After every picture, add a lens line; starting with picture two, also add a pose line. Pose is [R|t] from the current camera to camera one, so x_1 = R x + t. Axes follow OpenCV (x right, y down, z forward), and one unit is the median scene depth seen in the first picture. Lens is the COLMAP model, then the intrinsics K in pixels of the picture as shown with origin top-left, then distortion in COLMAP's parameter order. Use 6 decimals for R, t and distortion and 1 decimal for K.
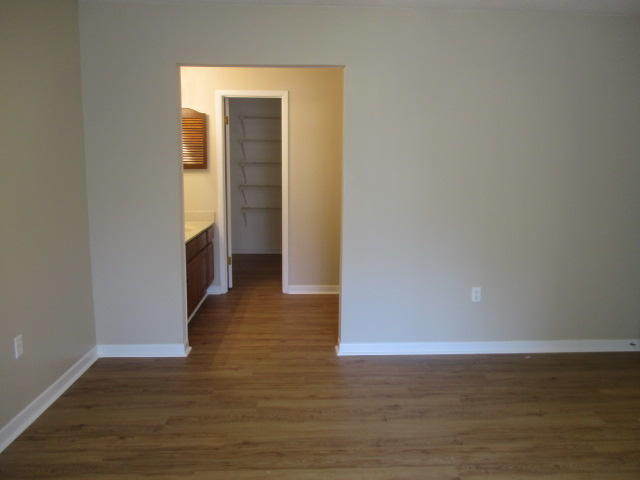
lens RADIAL K [[555.3, 0, 320.6], [0, 555.3, 239.3], [0, 0, 1]] dist [-0.014671, 0.038491]
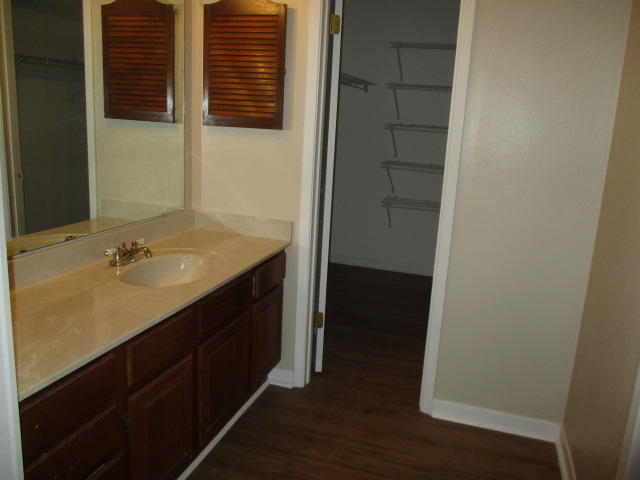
lens RADIAL K [[555.3, 0, 321.0], [0, 555.3, 242.7], [0, 0, 1]] dist [-0.014671, 0.038491]
pose [[0.943486, 0.109396, -0.312837, -0.016809], [-0.088126, 0.992779, 0.081388, -0.070968], [0.319481, -0.049219, 0.946313, 0.549228]]
